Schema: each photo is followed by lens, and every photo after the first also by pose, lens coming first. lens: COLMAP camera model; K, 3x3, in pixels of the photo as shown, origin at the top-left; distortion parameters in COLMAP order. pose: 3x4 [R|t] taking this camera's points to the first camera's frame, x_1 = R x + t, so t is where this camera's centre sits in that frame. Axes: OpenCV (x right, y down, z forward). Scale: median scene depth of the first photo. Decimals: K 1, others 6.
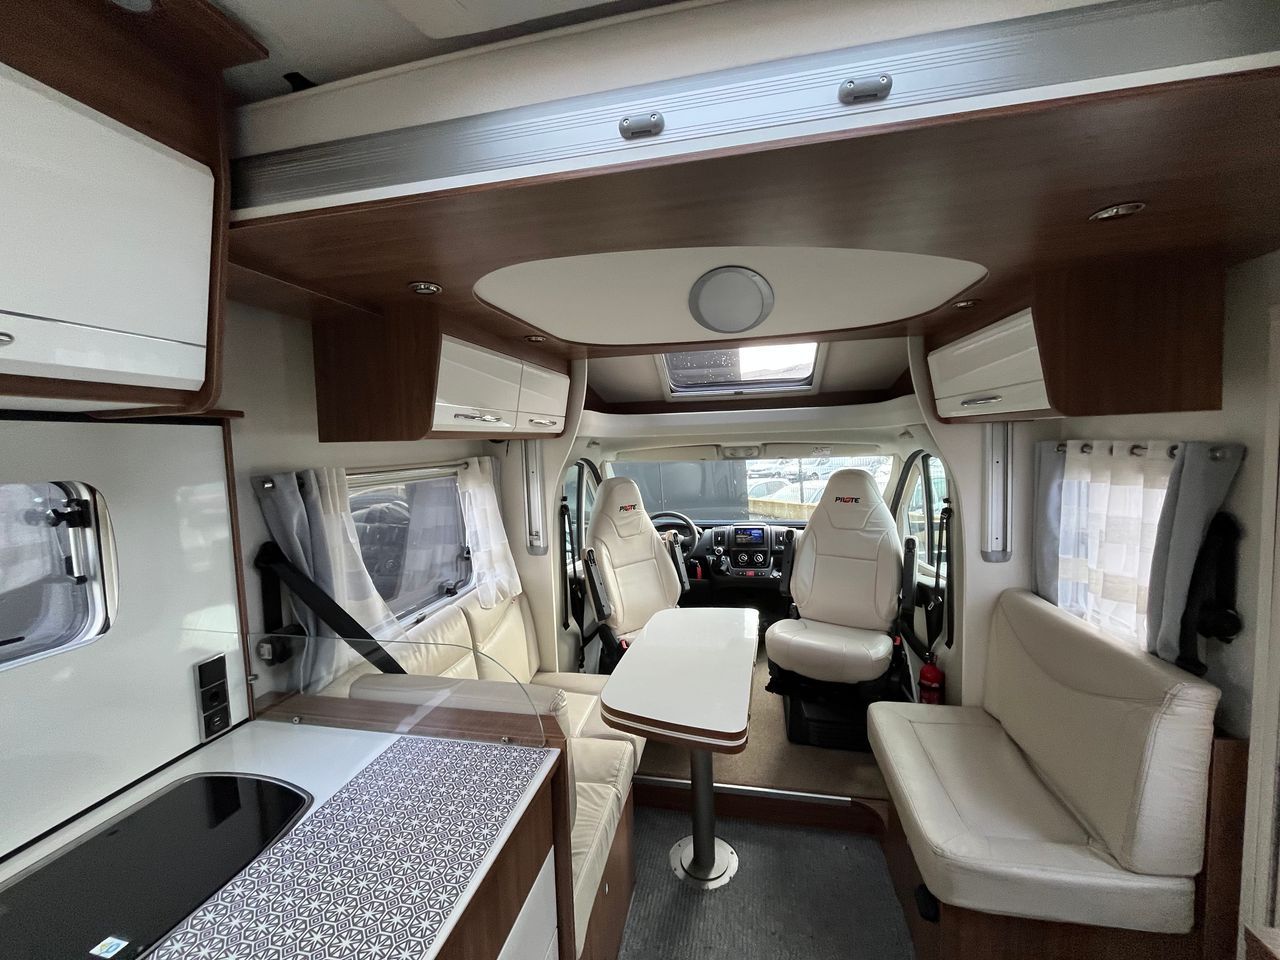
lens RADIAL K [[514.8, 0, 640.0], [0, 514.8, 480.0], [0, 0, 1]] dist [-0.001747, -0.000442]
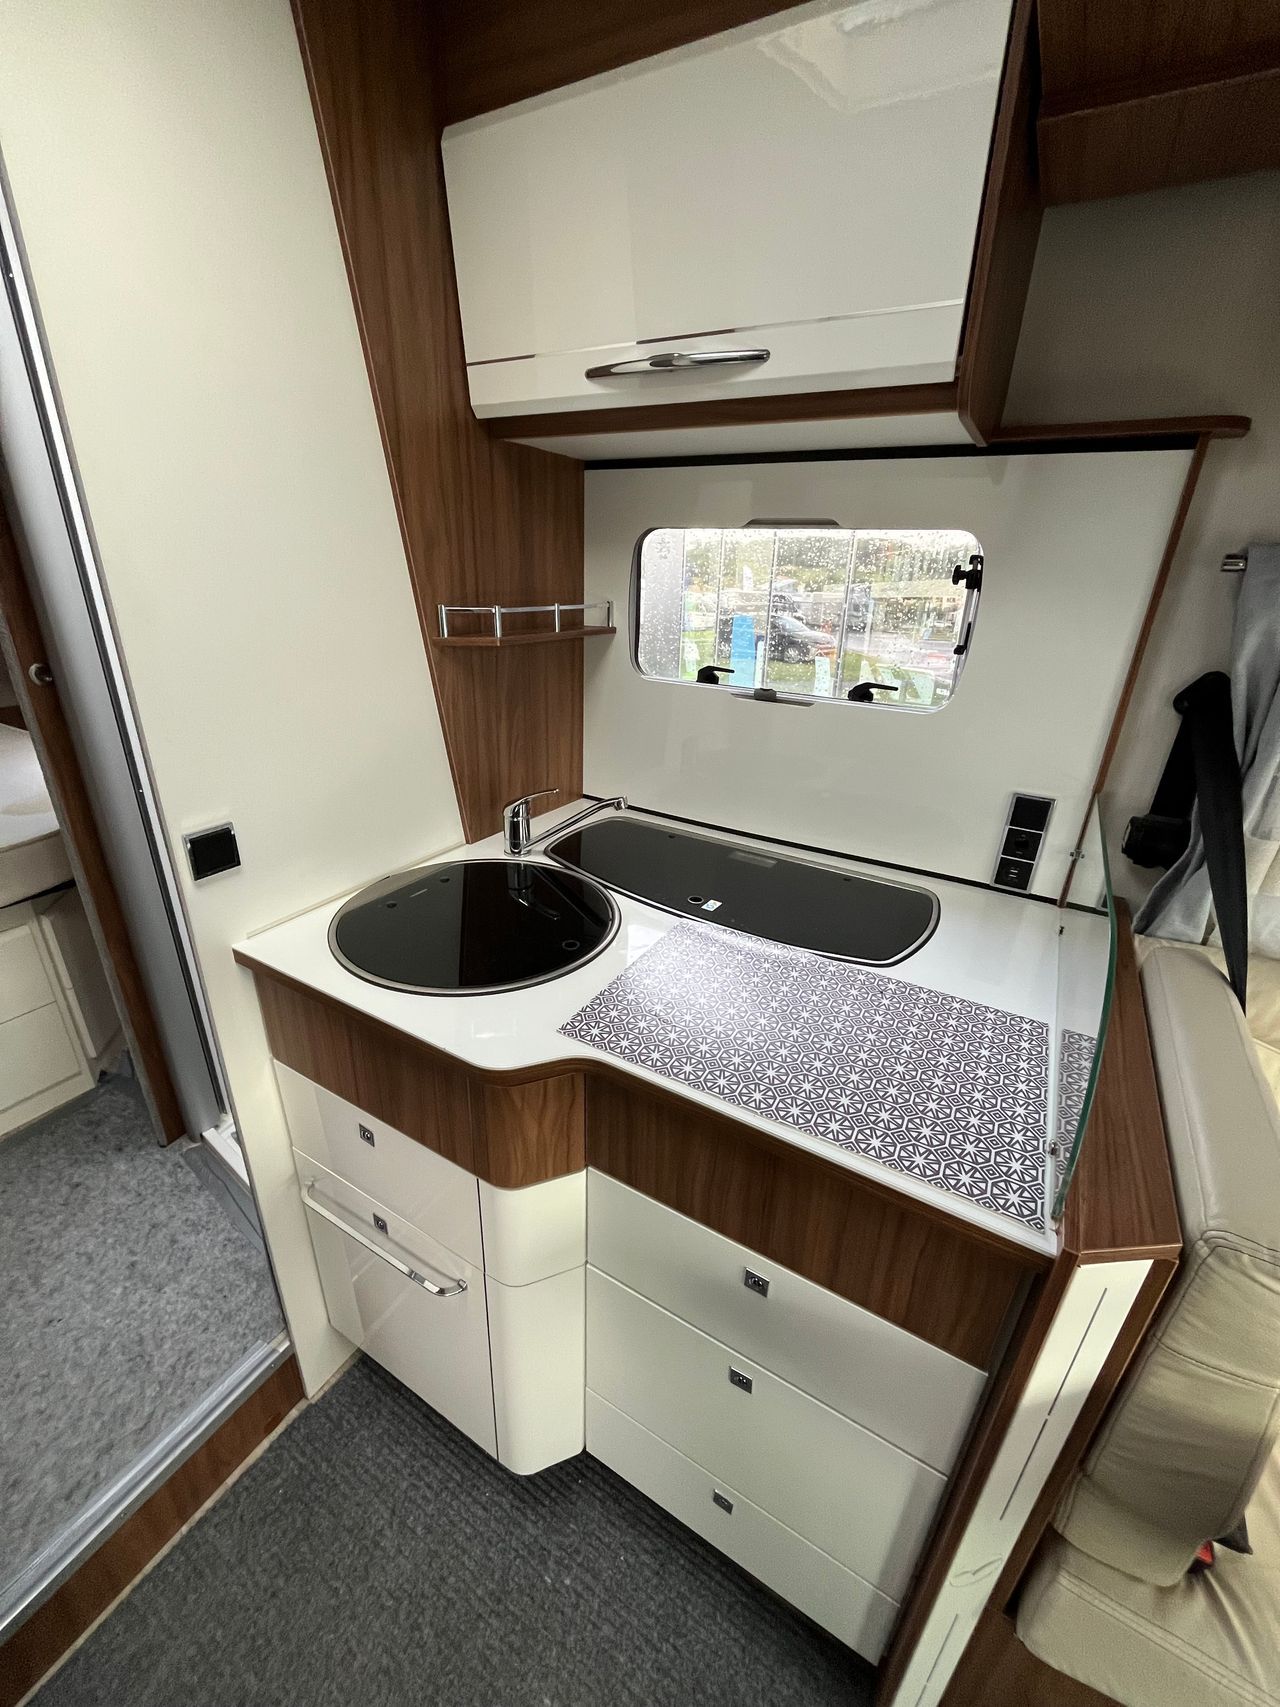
lens RADIAL K [[686.5, 0, 640.0], [0, 686.5, 853.5], [0, 0, 1]] dist [-0.001747, -0.000442]
pose [[-0.315944, 0.385260, -0.867037, 0.136027], [-0.092453, 0.896996, 0.432262, 0.015471], [0.944263, 0.216730, -0.247783, 0.344448]]
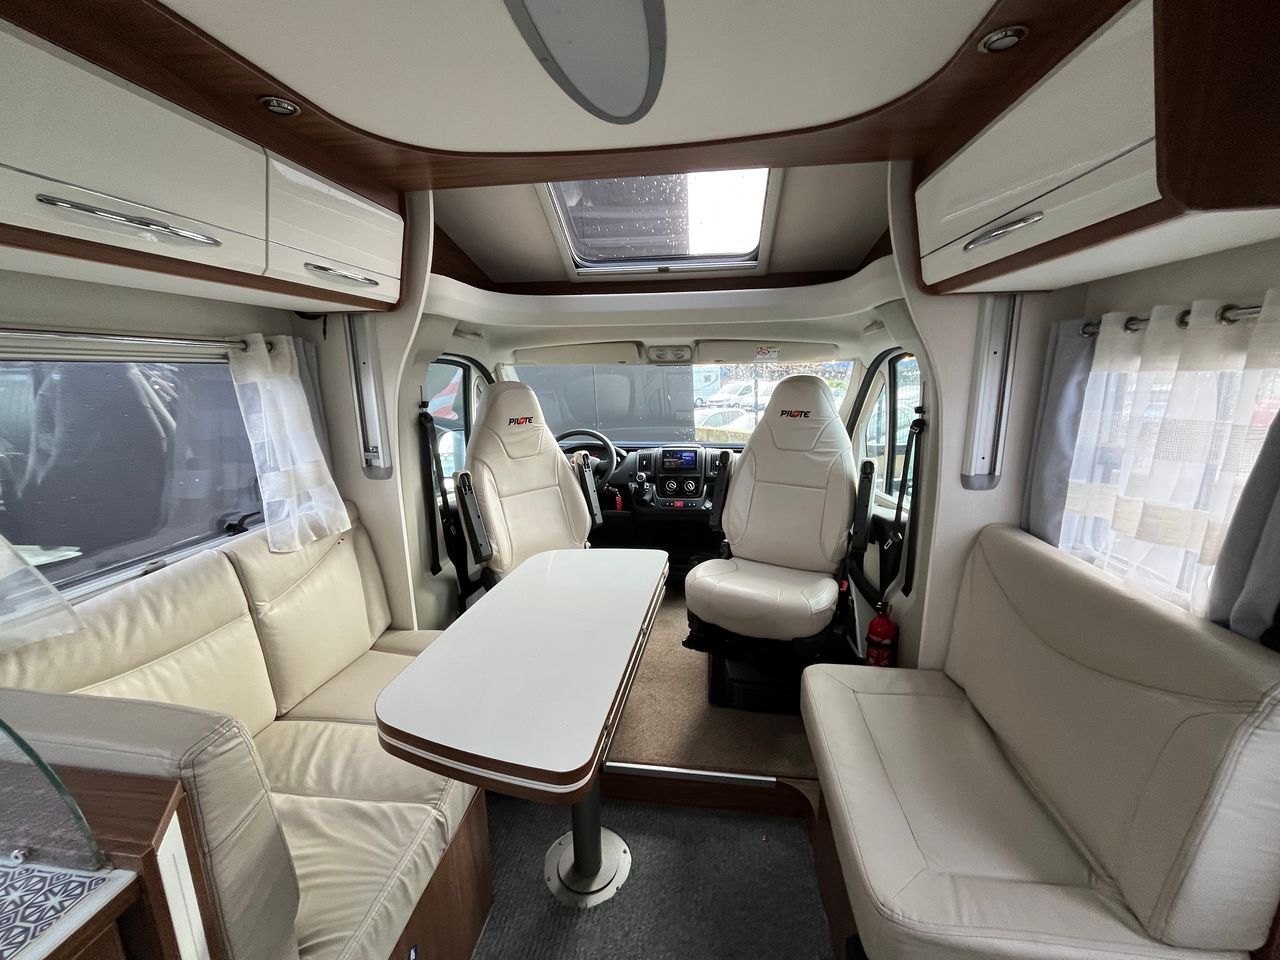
lens RADIAL K [[514.8, 0, 640.0], [0, 514.8, 480.0], [0, 0, 1]] dist [-0.001747, -0.000442]
pose [[0.997012, 0.005204, 0.077066, 0.120006], [-0.015308, 0.991251, 0.131097, 0.047065], [-0.075709, -0.131885, 0.988370, 0.253209]]
